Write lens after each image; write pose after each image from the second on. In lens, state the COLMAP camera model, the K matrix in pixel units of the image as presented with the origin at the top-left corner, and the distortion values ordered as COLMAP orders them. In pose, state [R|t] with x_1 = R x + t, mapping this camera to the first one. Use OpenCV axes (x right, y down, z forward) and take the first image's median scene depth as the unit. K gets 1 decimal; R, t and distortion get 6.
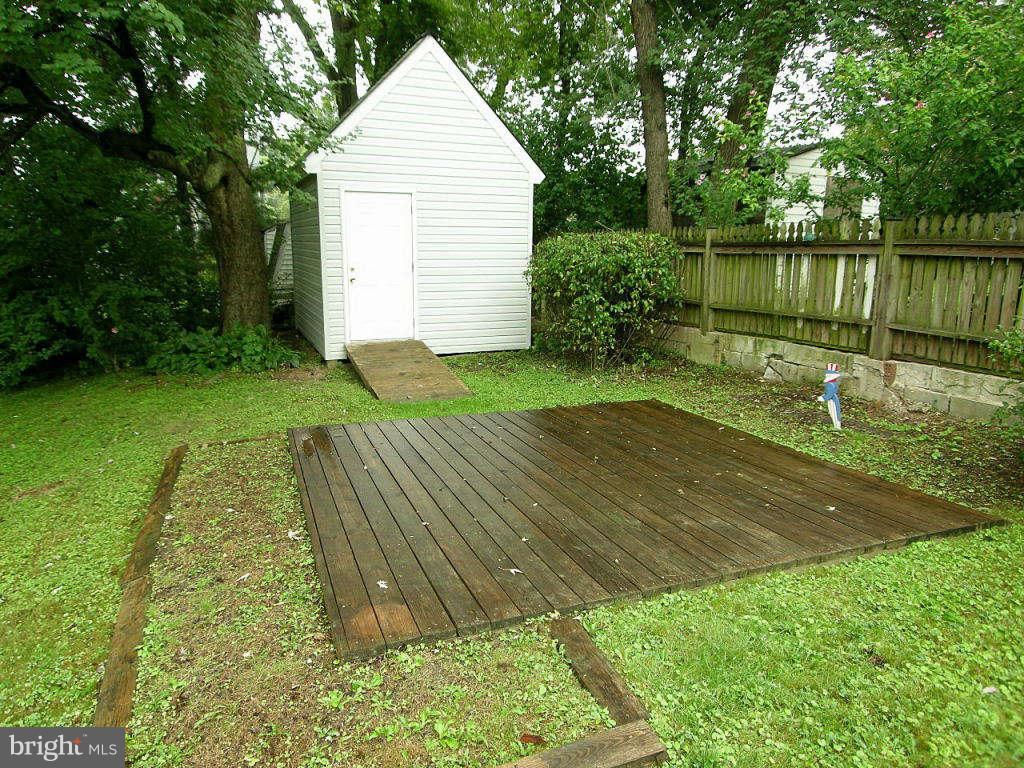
lens RADIAL K [[693.1, 0, 512.0], [0, 693.1, 384.0], [0, 0, 1]] dist [0.003288, 0.000199]
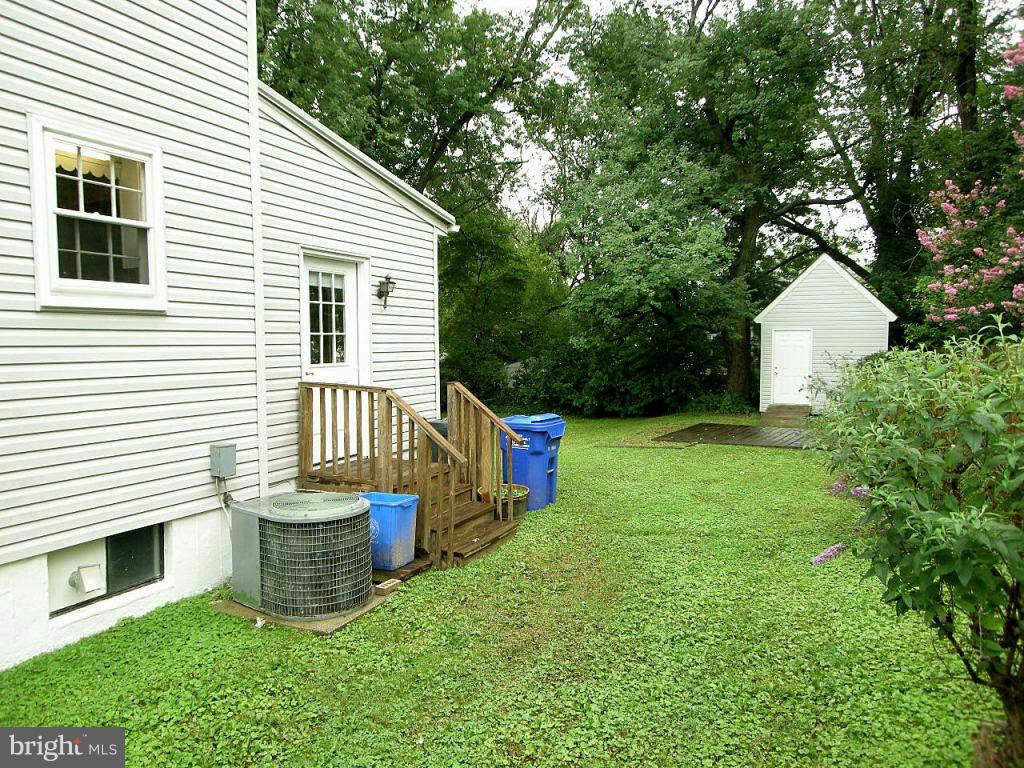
lens RADIAL K [[693.1, 0, 512.0], [0, 693.1, 384.0], [0, 0, 1]] dist [0.003288, 0.000199]
pose [[0.658164, 0.043409, -0.751622, 0.781896], [-0.137807, 0.988416, -0.063587, 0.115981], [0.740155, 0.145430, 0.656522, -0.888918]]
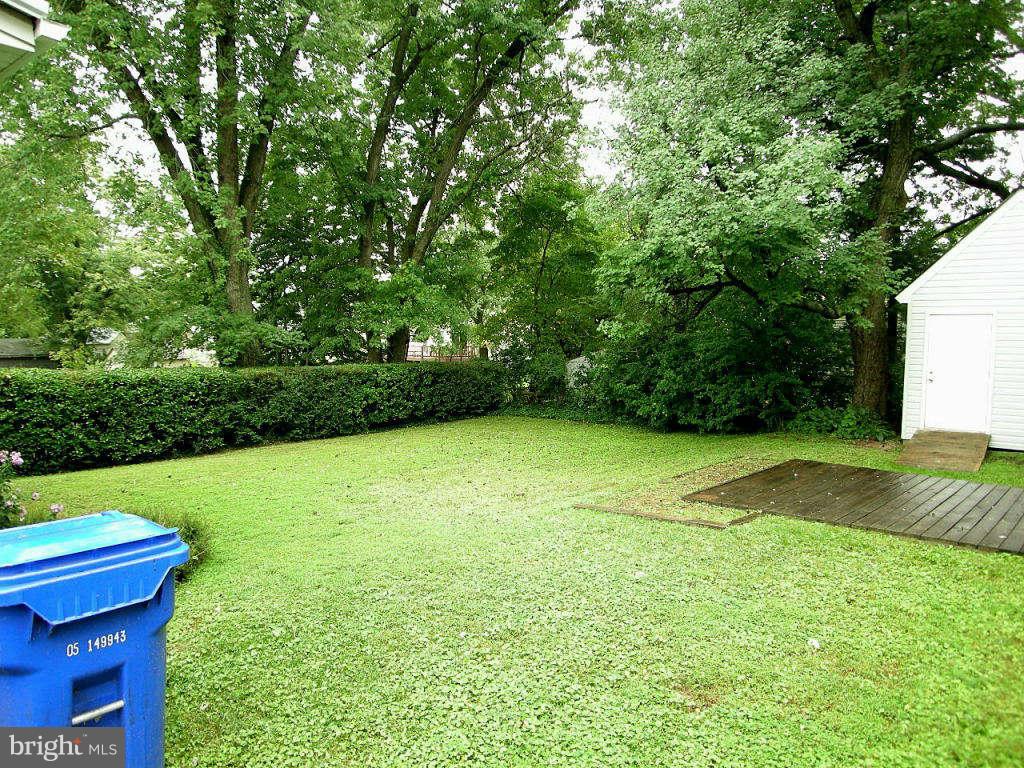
lens RADIAL K [[693.1, 0, 512.0], [0, 693.1, 384.0], [0, 0, 1]] dist [0.003288, 0.000199]
pose [[0.504188, 0.068402, -0.860881, 0.496414], [-0.169638, 0.985281, -0.021065, 0.017489], [0.846769, 0.156659, 0.508371, -0.327771]]
